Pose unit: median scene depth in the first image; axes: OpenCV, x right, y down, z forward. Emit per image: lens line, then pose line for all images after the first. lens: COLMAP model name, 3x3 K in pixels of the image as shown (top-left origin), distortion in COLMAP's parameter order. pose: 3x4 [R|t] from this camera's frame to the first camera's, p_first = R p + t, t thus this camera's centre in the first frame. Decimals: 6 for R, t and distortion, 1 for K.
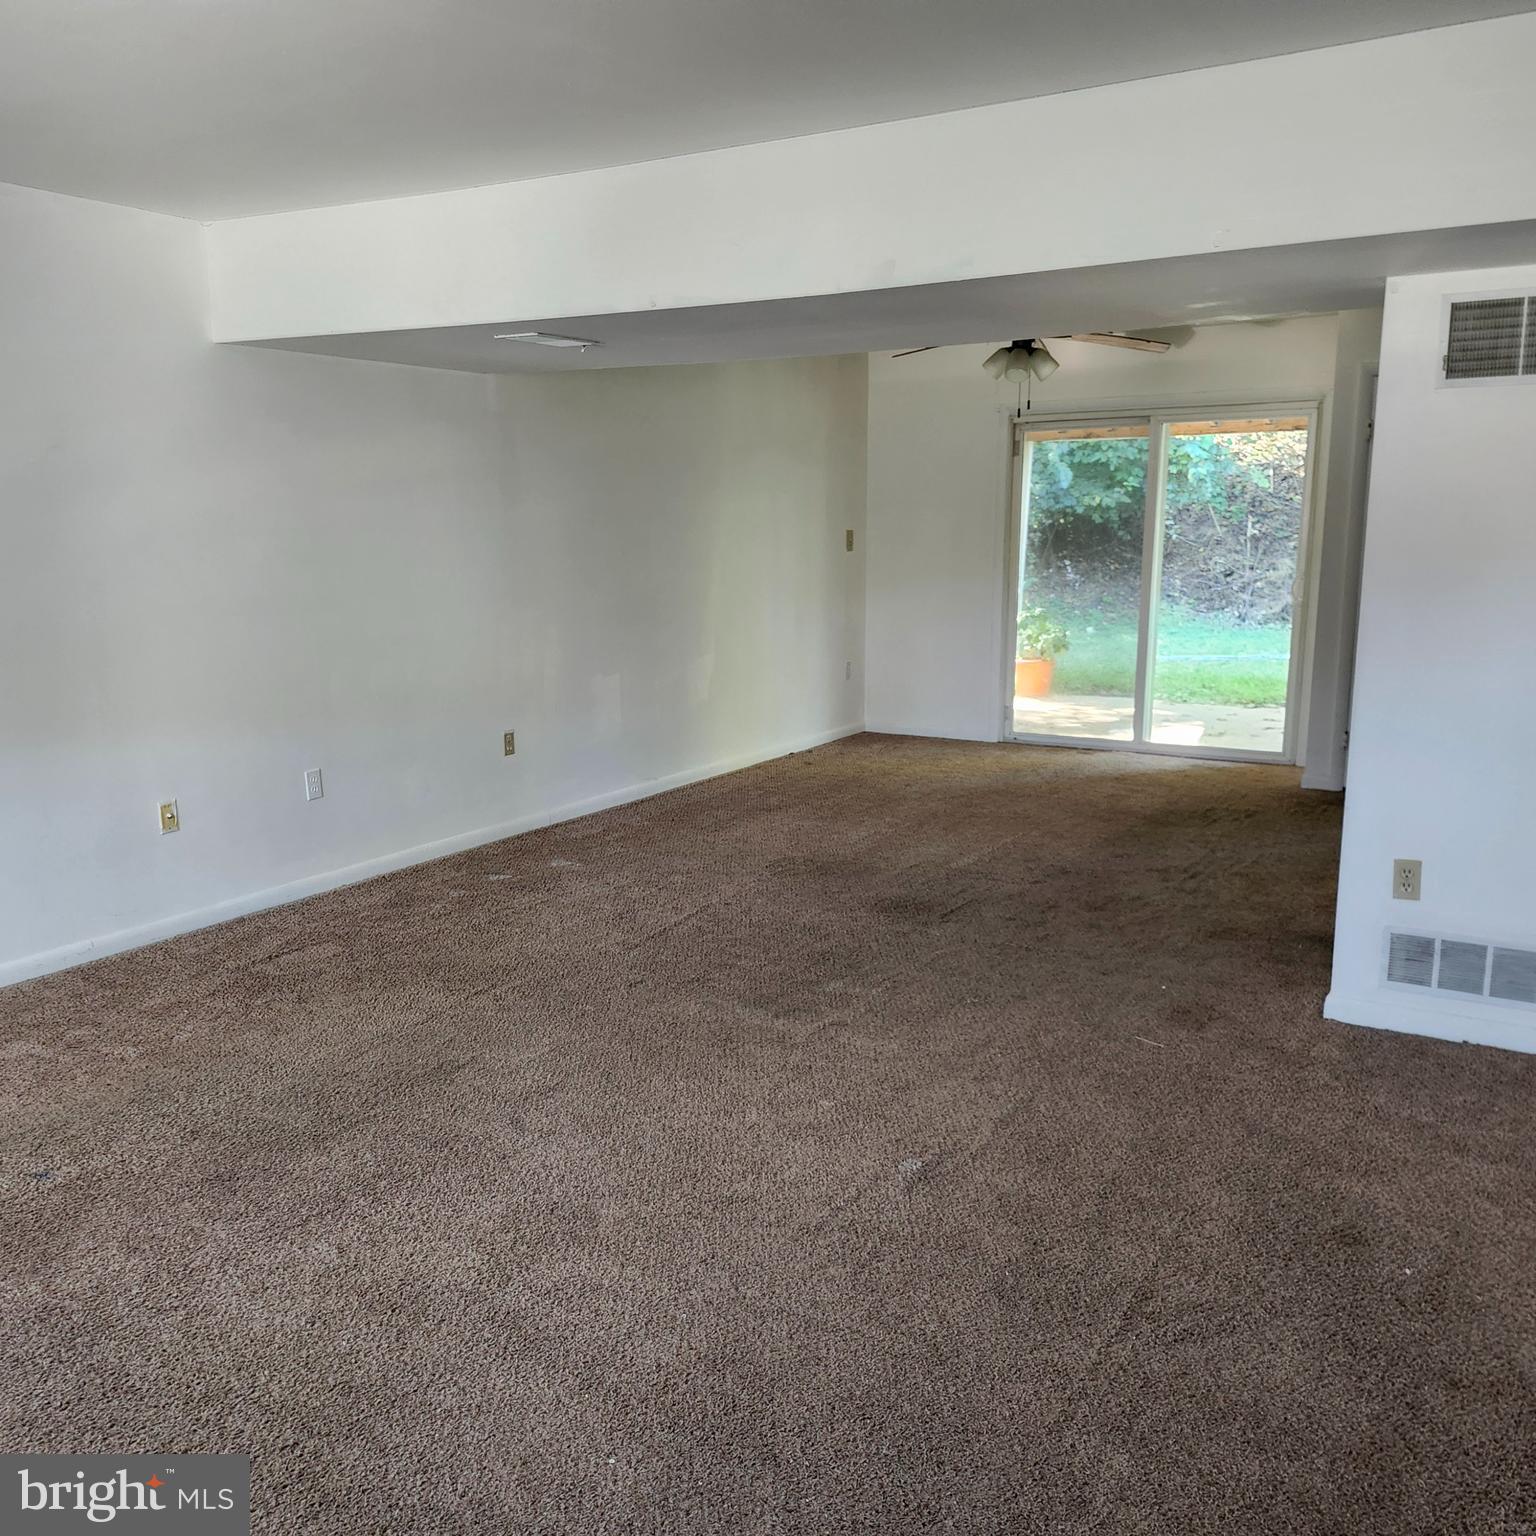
lens RADIAL K [[1426.8, 0, 768.7], [0, 1426.8, 770.7], [0, 0, 1]] dist [0.058934, 0.000000]
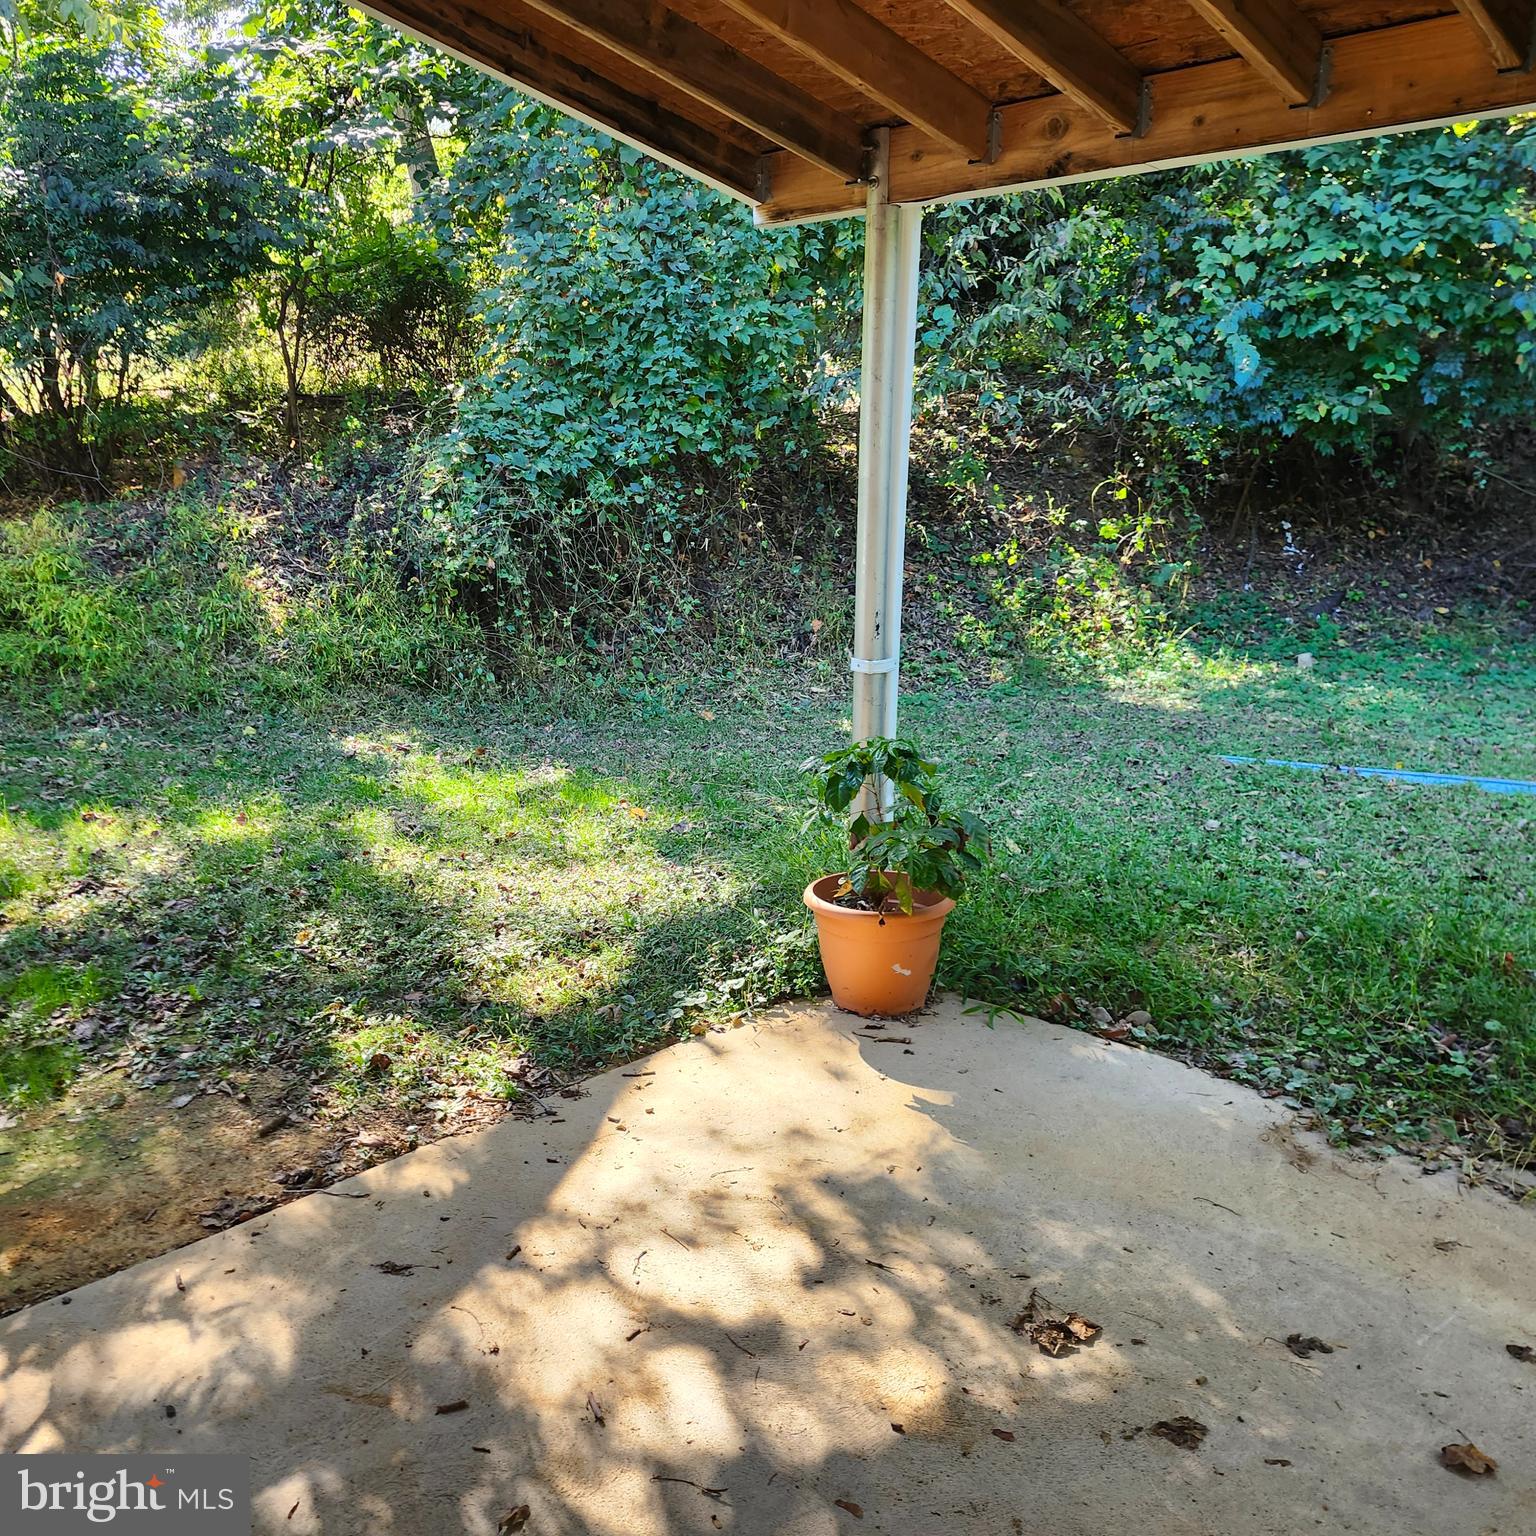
lens RADIAL K [[1426.8, 0, 765.8], [0, 1426.8, 765.3], [0, 0, 1]] dist [0.058934, 0.000000]
pose [[0.975987, 0.048577, -0.212343, 0.150160], [-0.040917, 0.998349, 0.040324, -0.072857], [0.213951, -0.030667, 0.976363, 0.440512]]
